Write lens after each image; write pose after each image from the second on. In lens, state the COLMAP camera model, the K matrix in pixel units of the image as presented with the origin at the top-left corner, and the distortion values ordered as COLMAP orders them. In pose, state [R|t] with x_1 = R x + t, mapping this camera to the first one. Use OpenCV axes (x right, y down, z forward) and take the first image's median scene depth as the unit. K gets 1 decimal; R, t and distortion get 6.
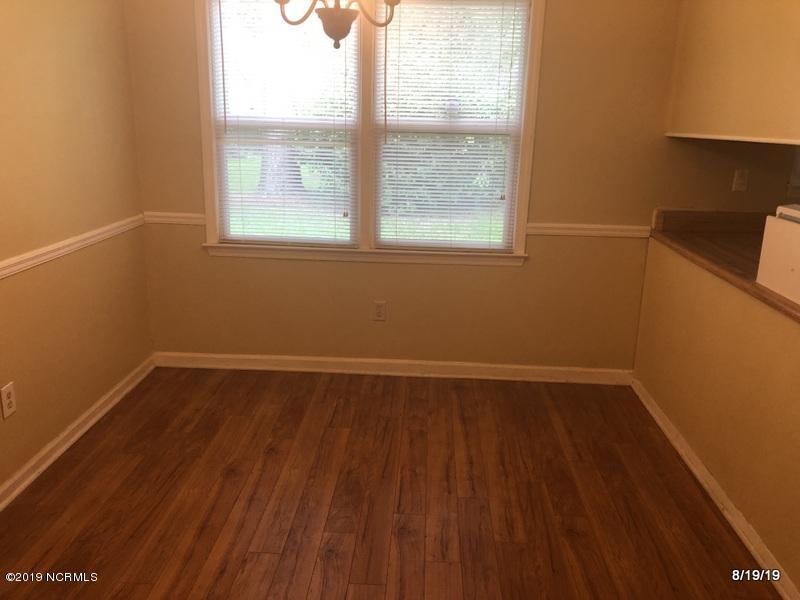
lens RADIAL K [[656.6, 0, 400.0], [0, 656.6, 300.0], [0, 0, 1]] dist [0.053481, -0.004233]
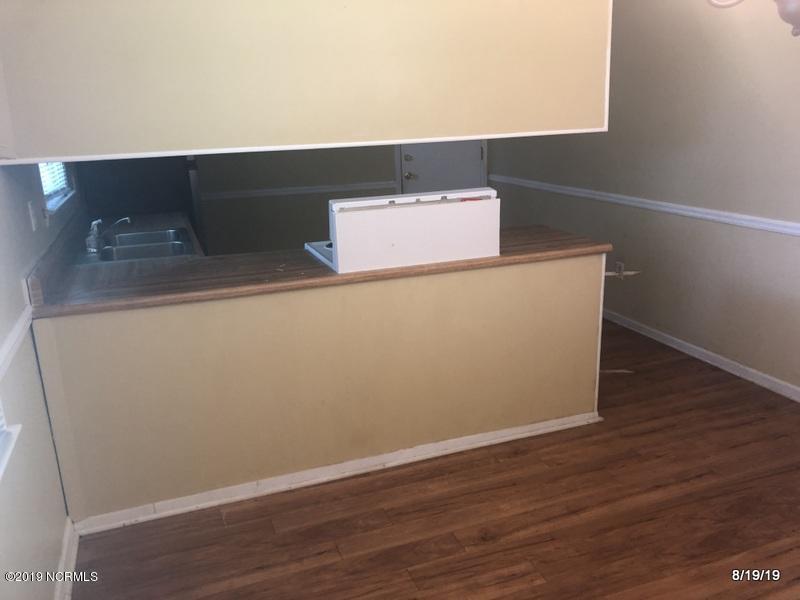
lens RADIAL K [[656.6, 0, 400.0], [0, 656.6, 300.0], [0, 0, 1]] dist [0.053481, -0.004233]
pose [[-0.388982, -0.261922, 0.883227, -0.458666], [0.273208, 0.882804, 0.382120, -0.368657], [-0.879801, 0.389942, -0.271836, 1.178877]]
